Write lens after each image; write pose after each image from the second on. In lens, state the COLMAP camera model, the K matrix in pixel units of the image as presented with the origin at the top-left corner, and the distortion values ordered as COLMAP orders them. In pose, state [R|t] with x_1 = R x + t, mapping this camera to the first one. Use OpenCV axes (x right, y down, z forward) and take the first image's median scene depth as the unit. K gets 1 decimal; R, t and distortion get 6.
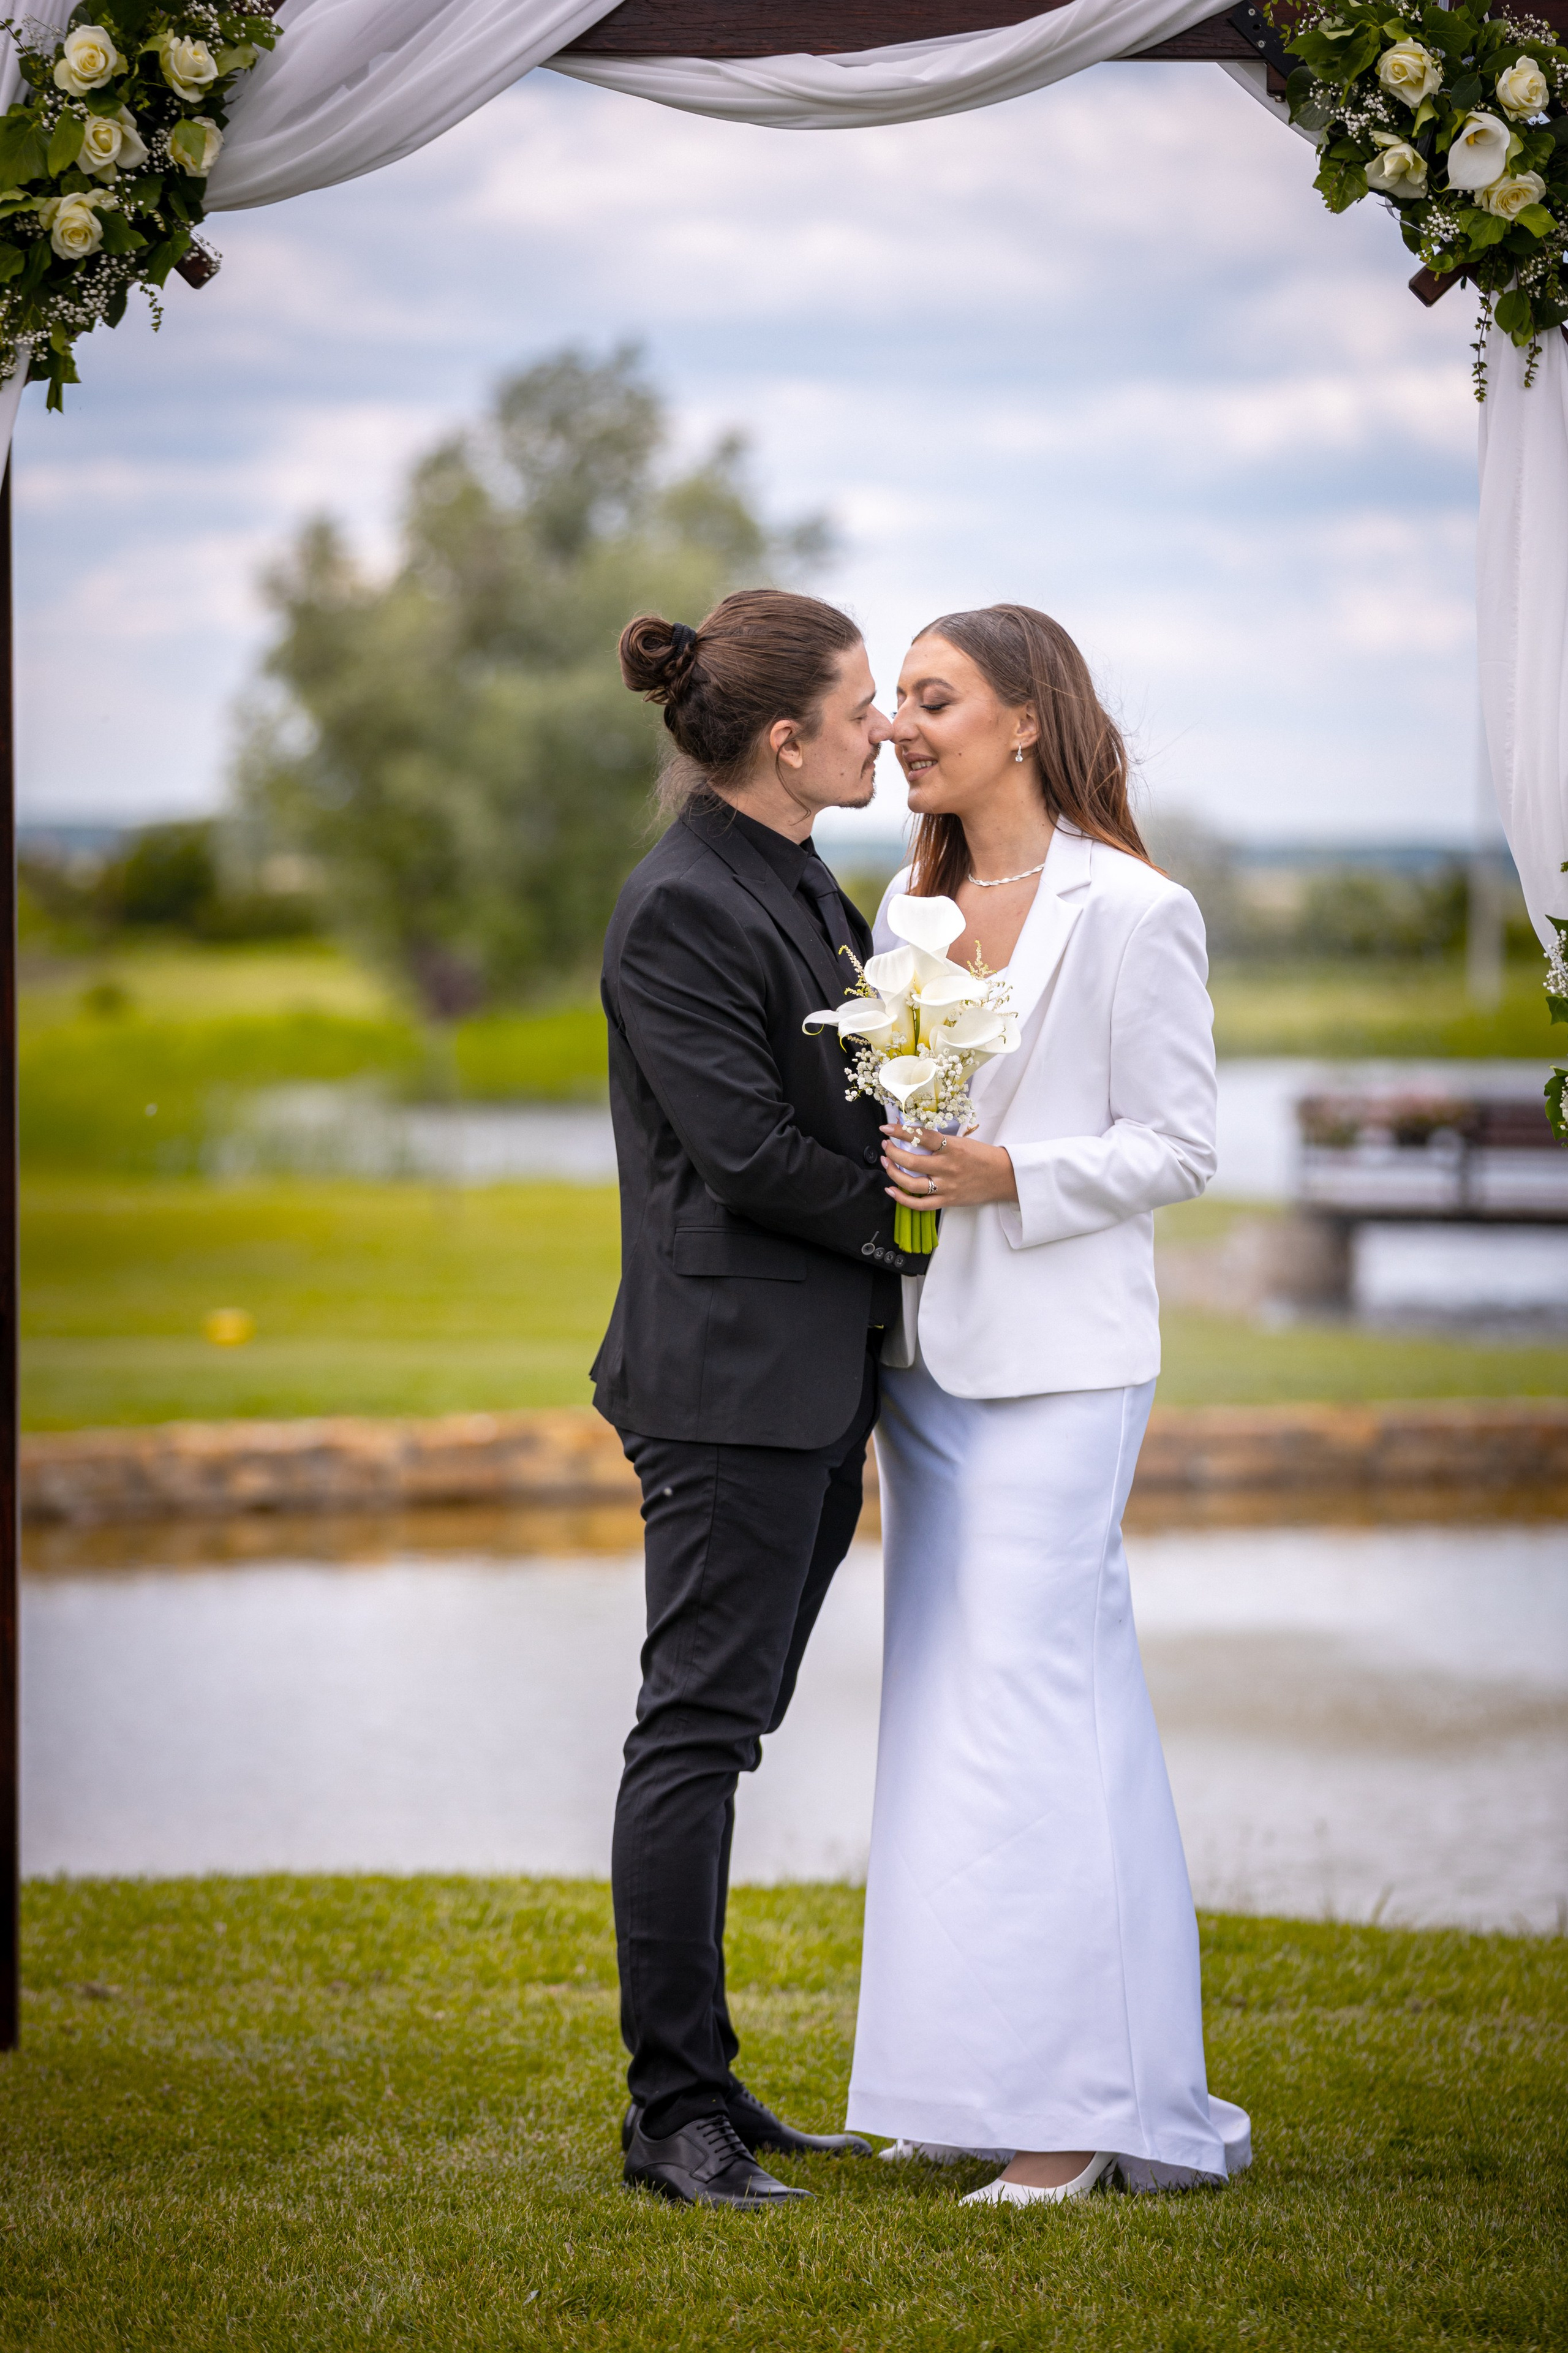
lens RADIAL K [[13610.3, 0, 784.0], [0, 13610.3, 1176.5], [0, 0, 1]] dist [0.959265, 17.572566]
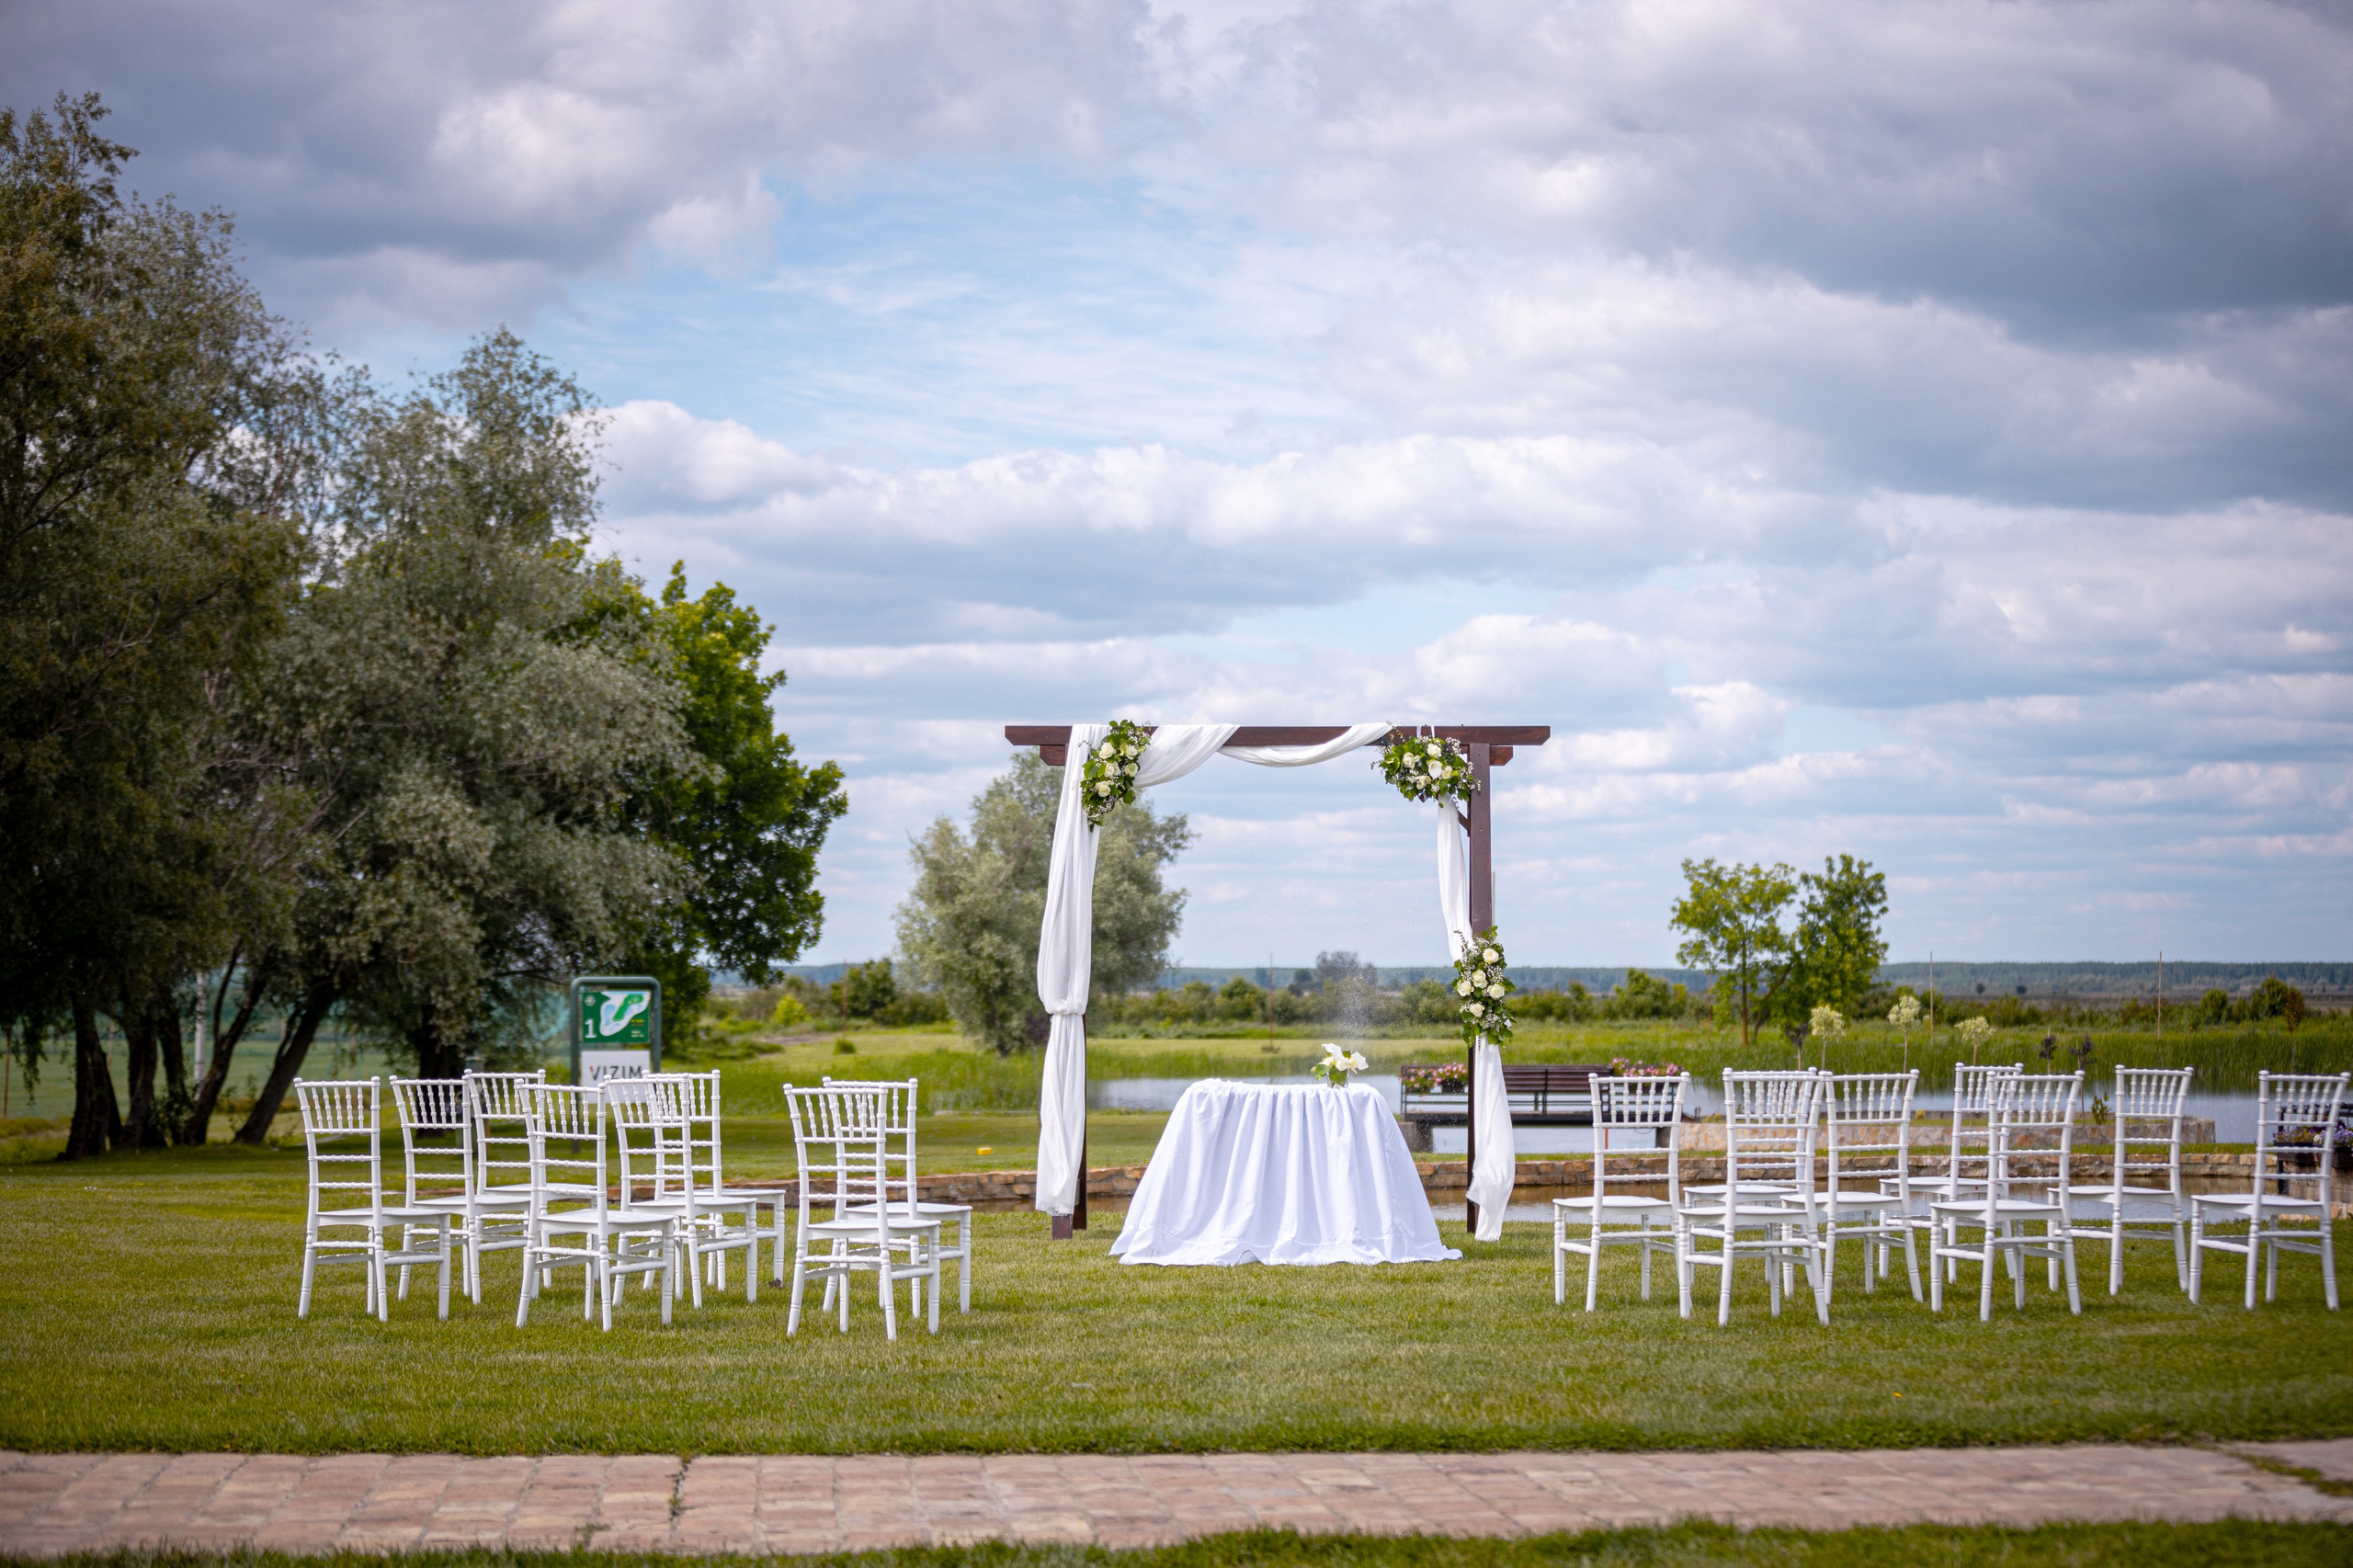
lens RADIAL K [[9450.9, 0, 1176.5], [0, 9450.9, 784.0], [0, 0, 1]] dist [-2.117699, 63.760152]
pose [[0.999911, -0.005784, 0.012048, -0.064196], [0.006361, 0.998809, -0.048376, 0.070293], [-0.011753, 0.048448, 0.998757, -1.910596]]
